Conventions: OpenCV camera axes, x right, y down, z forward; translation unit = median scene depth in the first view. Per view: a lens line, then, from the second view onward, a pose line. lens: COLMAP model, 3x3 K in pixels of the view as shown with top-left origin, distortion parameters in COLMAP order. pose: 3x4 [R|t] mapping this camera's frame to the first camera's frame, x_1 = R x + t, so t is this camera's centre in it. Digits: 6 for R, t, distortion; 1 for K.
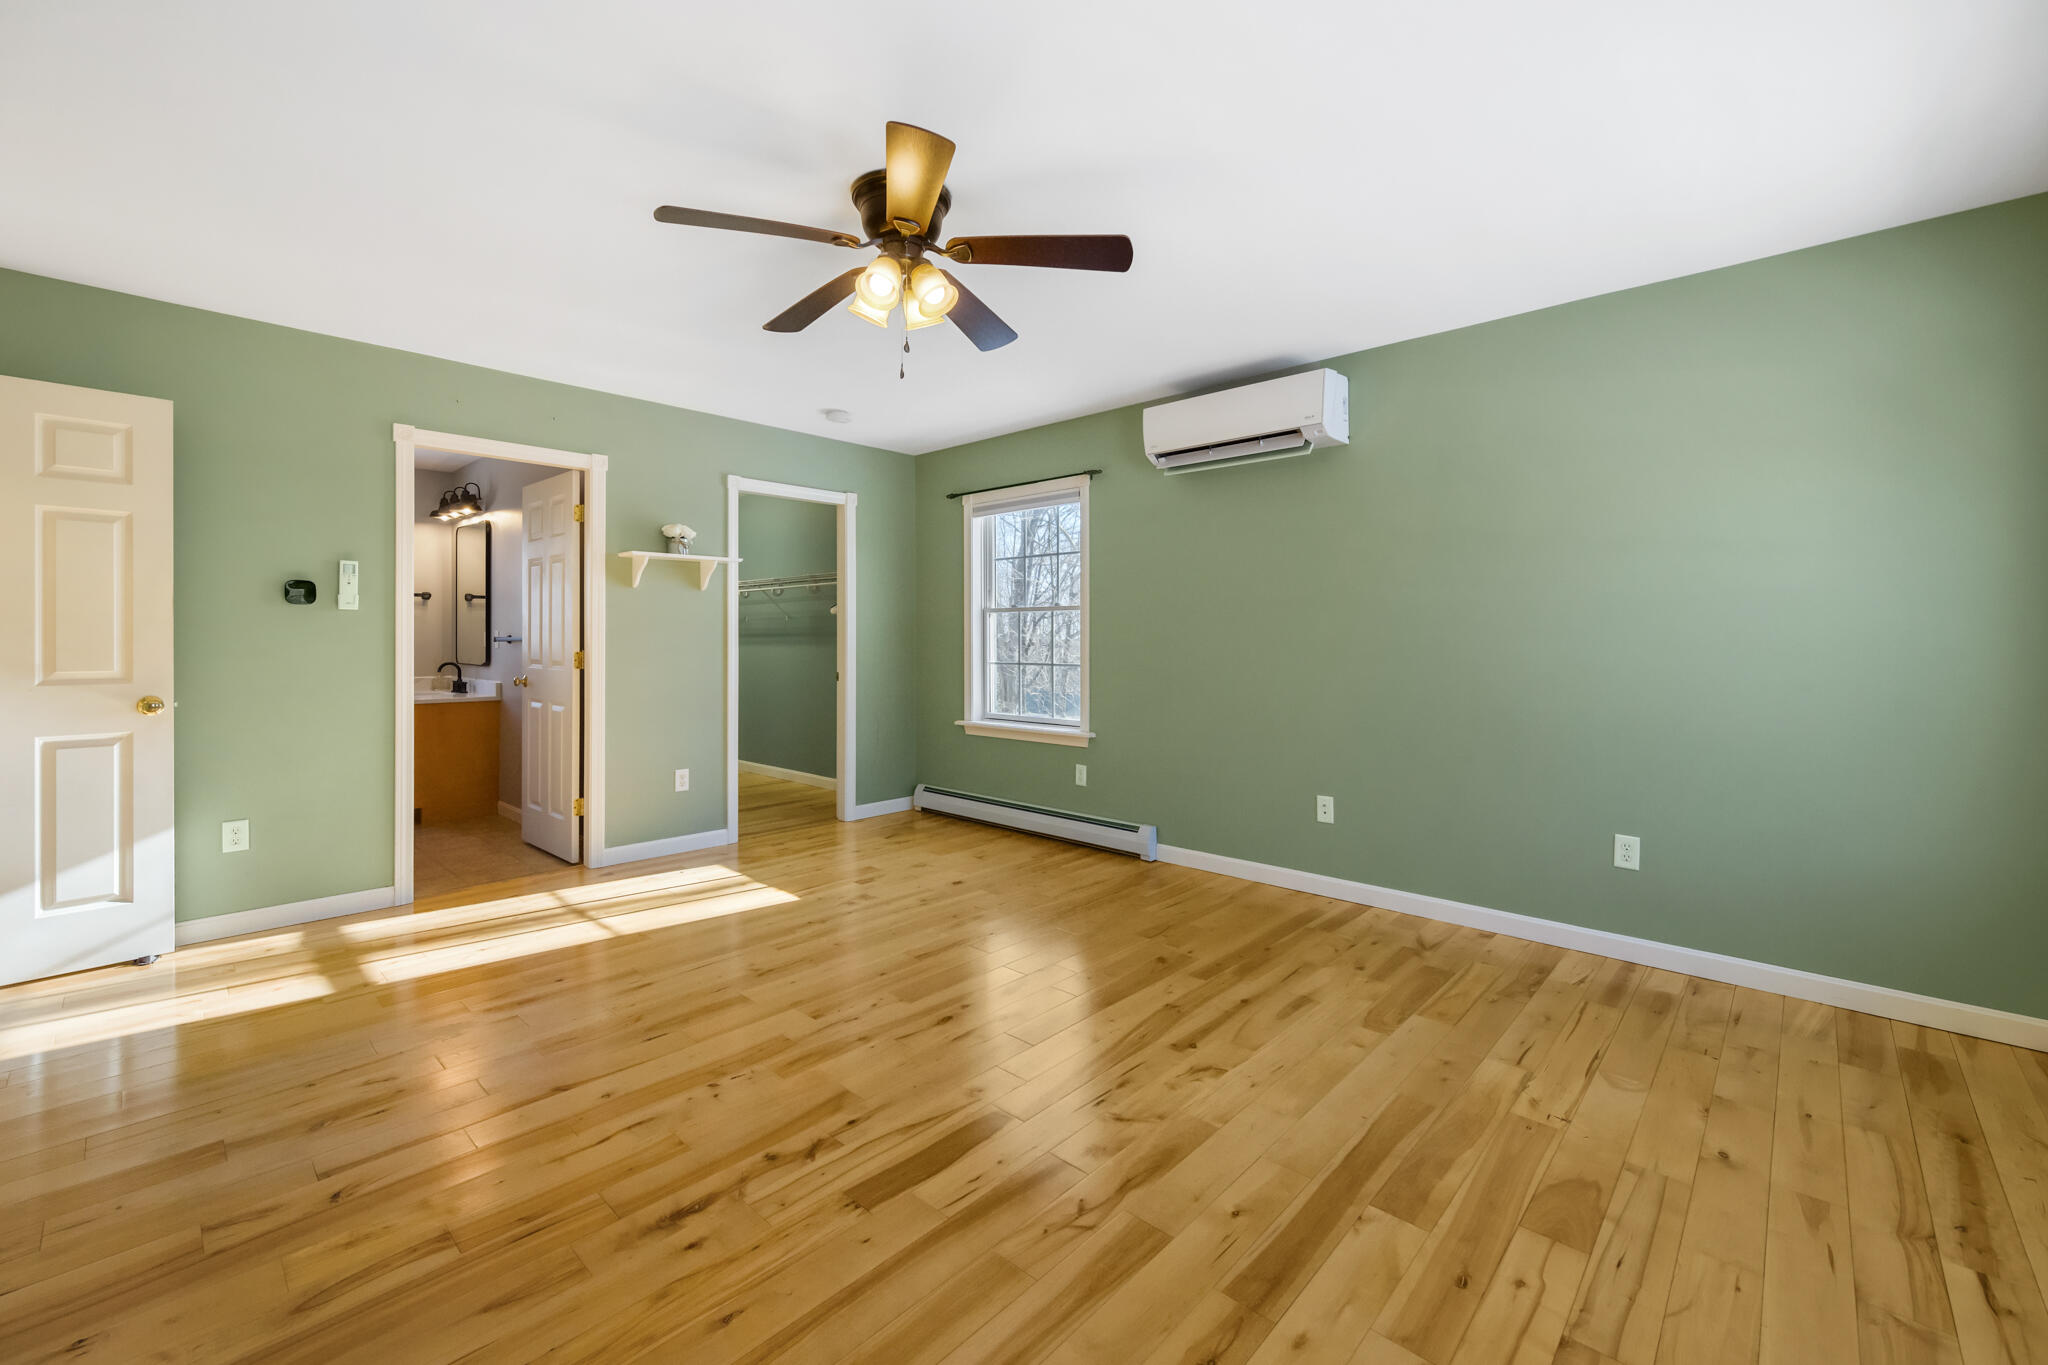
lens RADIAL K [[827.1, 0, 1011.0], [0, 827.1, 643.0], [0, 0, 1]] dist [-0.003026, -0.000325]
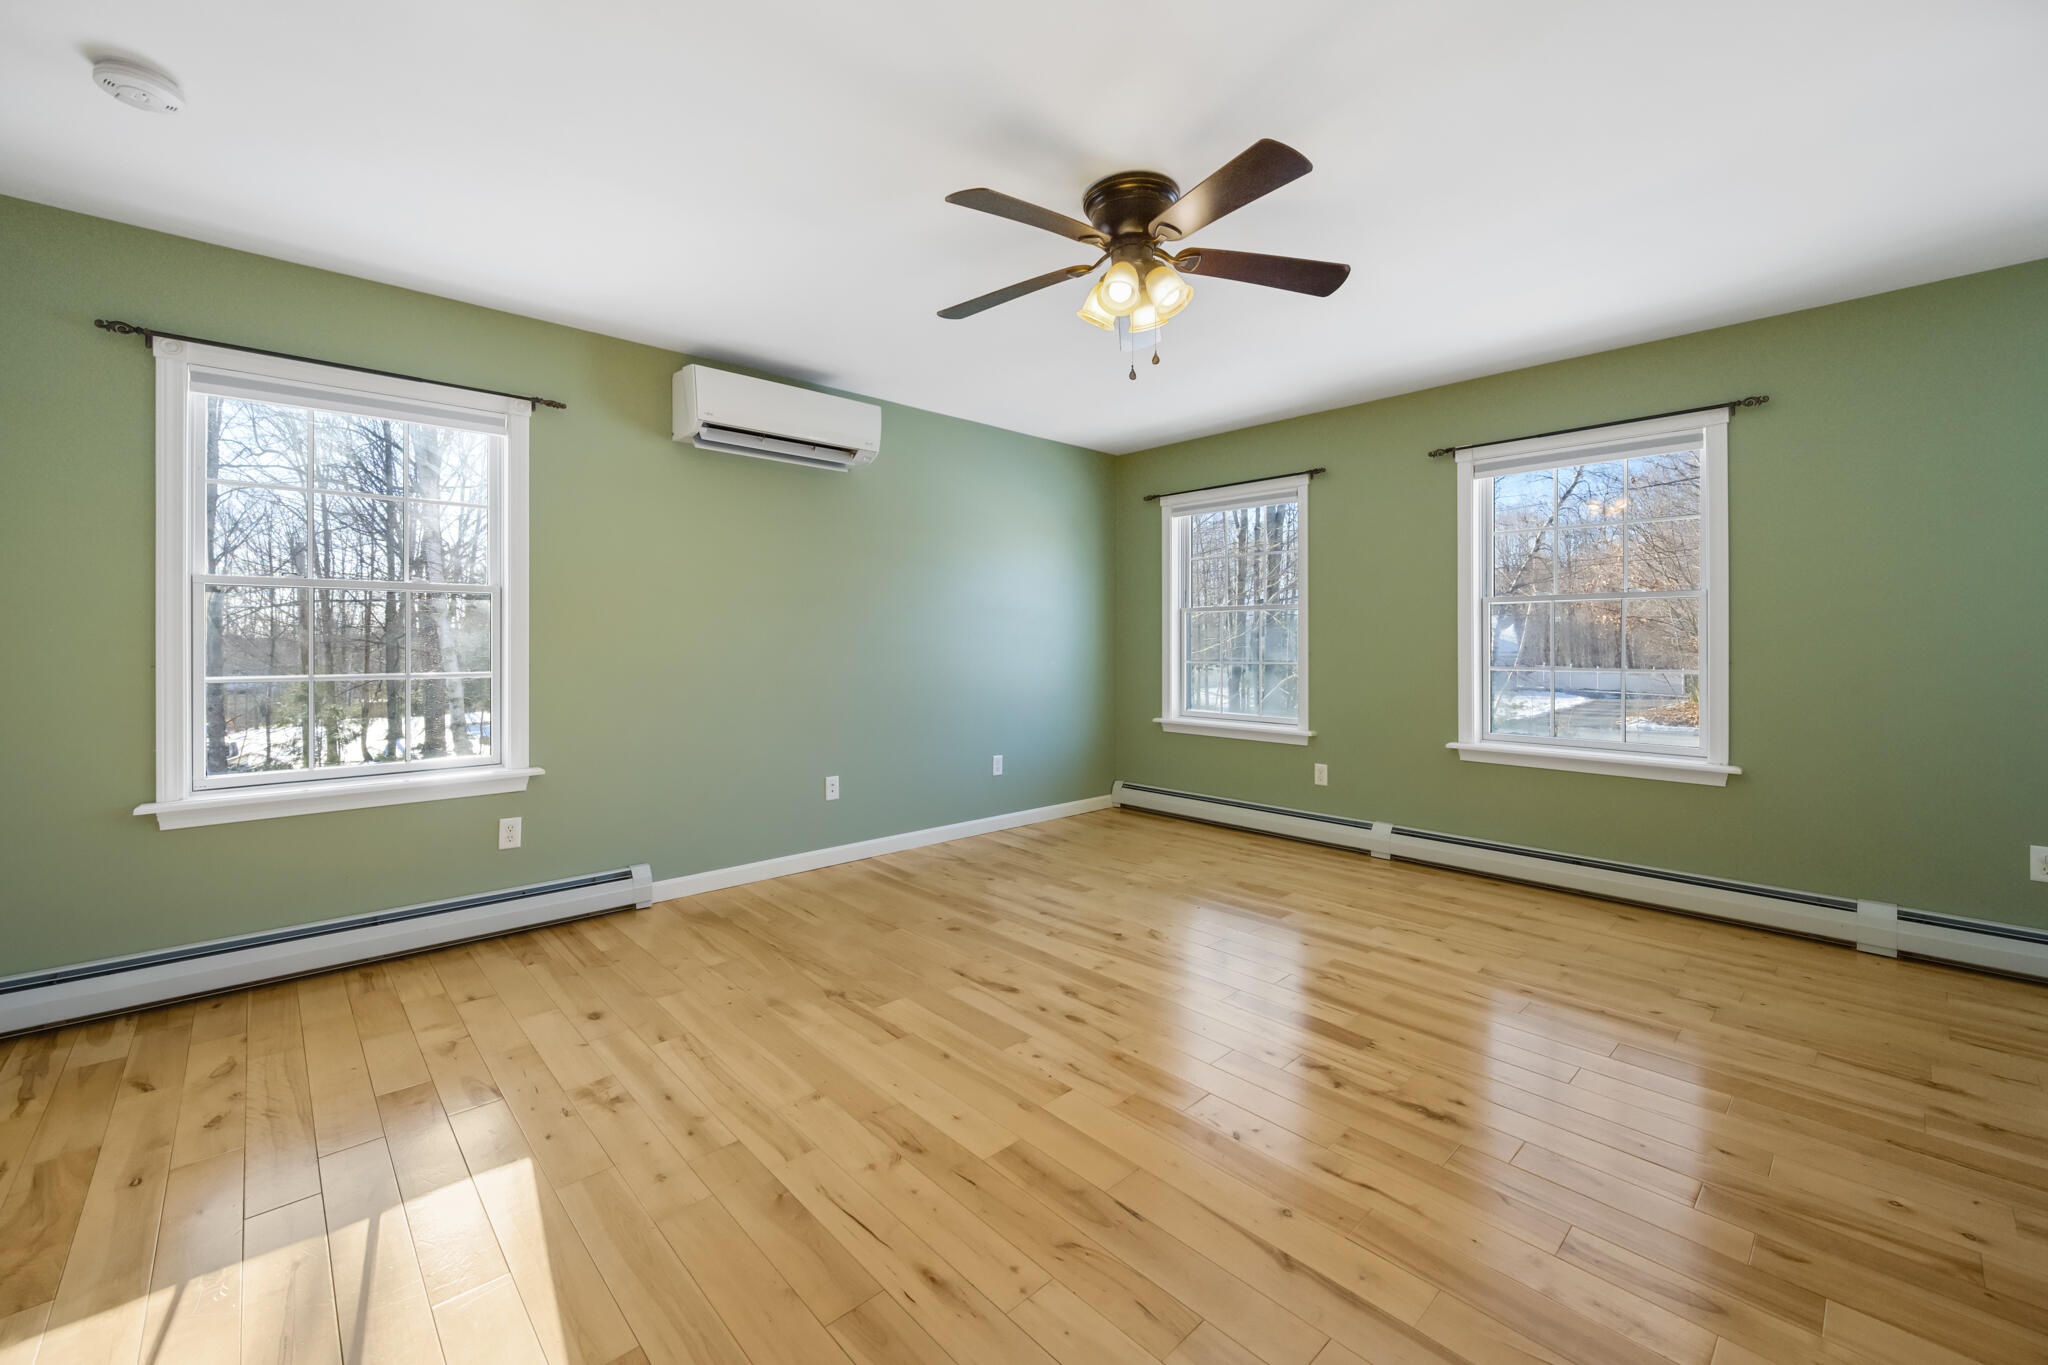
lens RADIAL K [[827.1, 0, 1011.0], [0, 827.1, 643.0], [0, 0, 1]] dist [-0.003026, -0.000325]
pose [[0.071314, -0.006188, 0.997435, -1.043502], [0.002251, 0.999979, 0.006043, -0.004108], [-0.997451, 0.001814, 0.071326, 0.970500]]
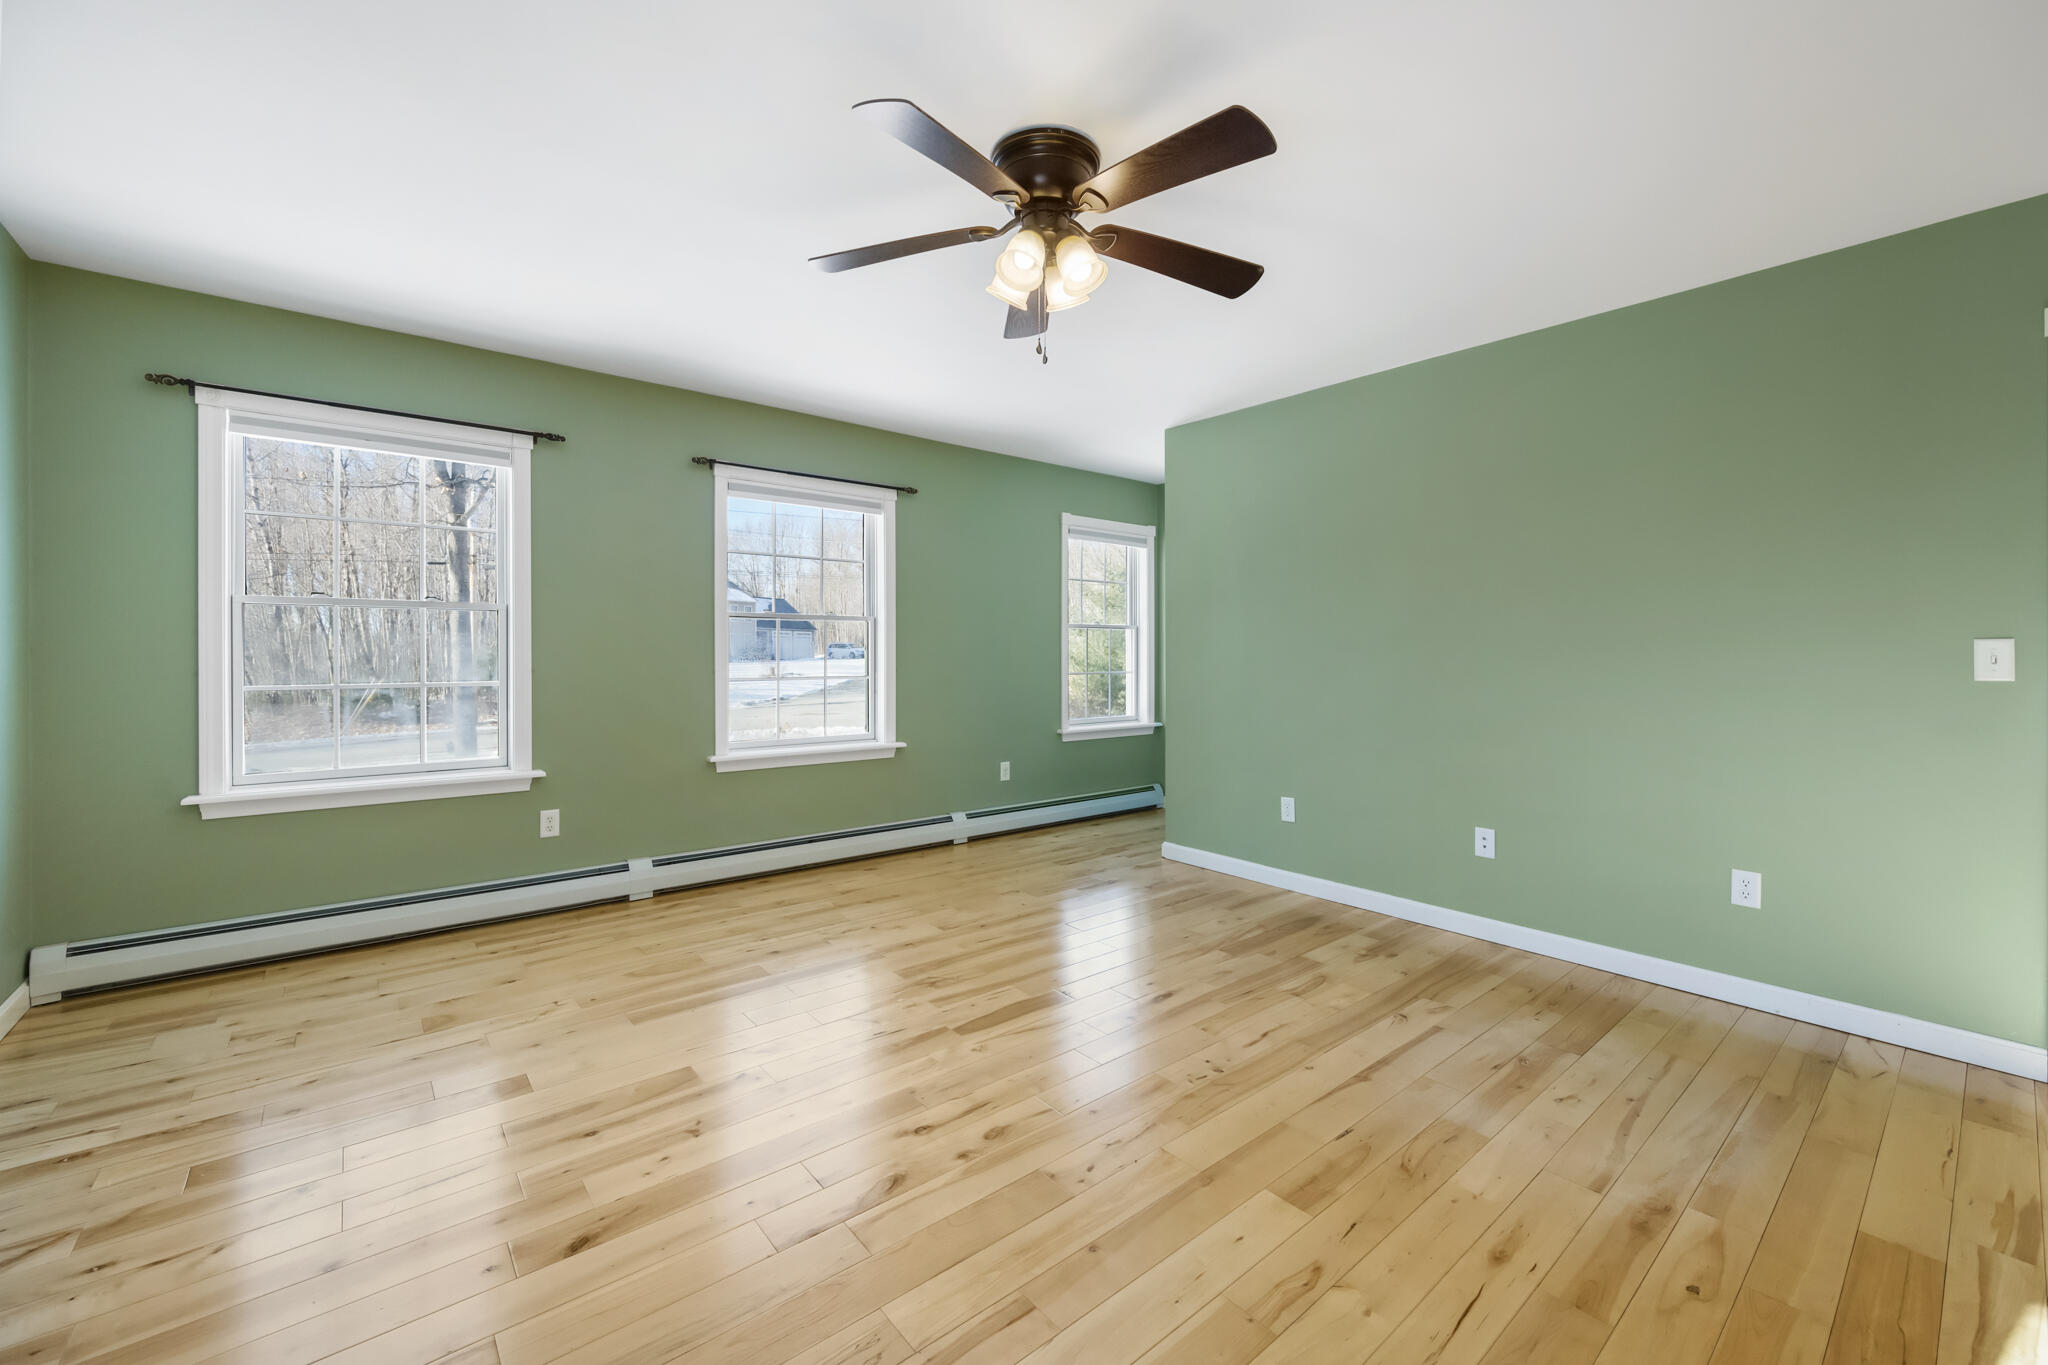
lens RADIAL K [[824.8, 0, 1023.0], [0, 824.8, 656.0], [0, 0, 1]] dist [-0.006182, -0.000113]
pose [[-0.993180, -0.006255, 0.116423, -0.189460], [-0.005741, 0.999972, 0.004755, -0.003621], [-0.116449, 0.004054, -0.993188, 1.713972]]
